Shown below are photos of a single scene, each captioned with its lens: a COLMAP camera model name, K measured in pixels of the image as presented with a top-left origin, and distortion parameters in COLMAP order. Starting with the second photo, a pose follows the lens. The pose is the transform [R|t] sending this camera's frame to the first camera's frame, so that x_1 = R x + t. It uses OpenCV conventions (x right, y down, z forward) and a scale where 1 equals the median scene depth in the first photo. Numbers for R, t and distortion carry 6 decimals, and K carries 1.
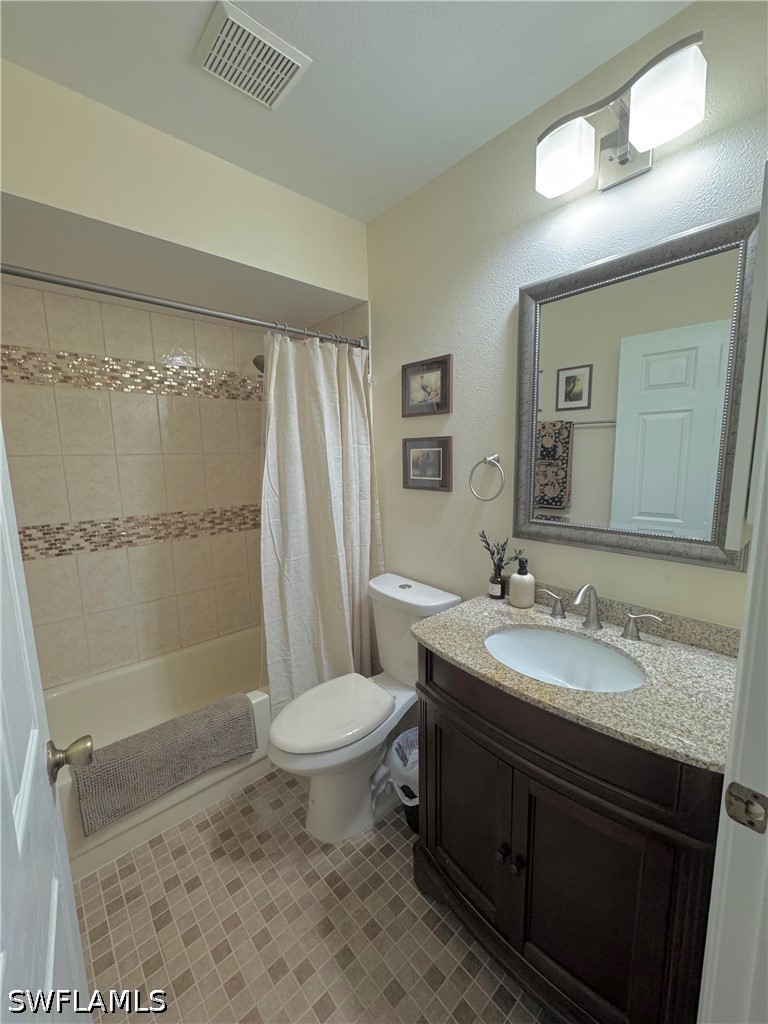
lens RADIAL K [[415.1, 0, 386.9], [0, 415.1, 512.1], [0, 0, 1]] dist [0.002792, 0.000257]
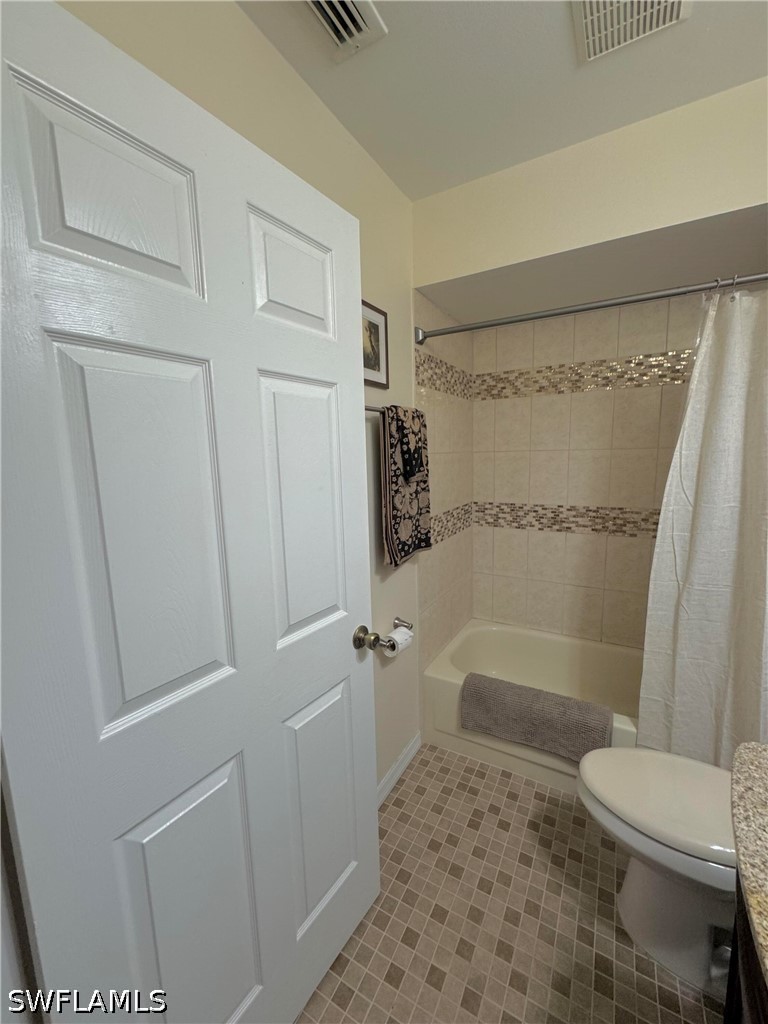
lens RADIAL K [[415.1, 0, 386.0], [0, 415.1, 511.5], [0, 0, 1]] dist [0.002792, 0.000257]
pose [[0.306710, 0.145388, -0.940633, 0.298517], [-0.112099, 0.986905, 0.115988, -0.051214], [0.945179, 0.069869, 0.318992, 0.192733]]
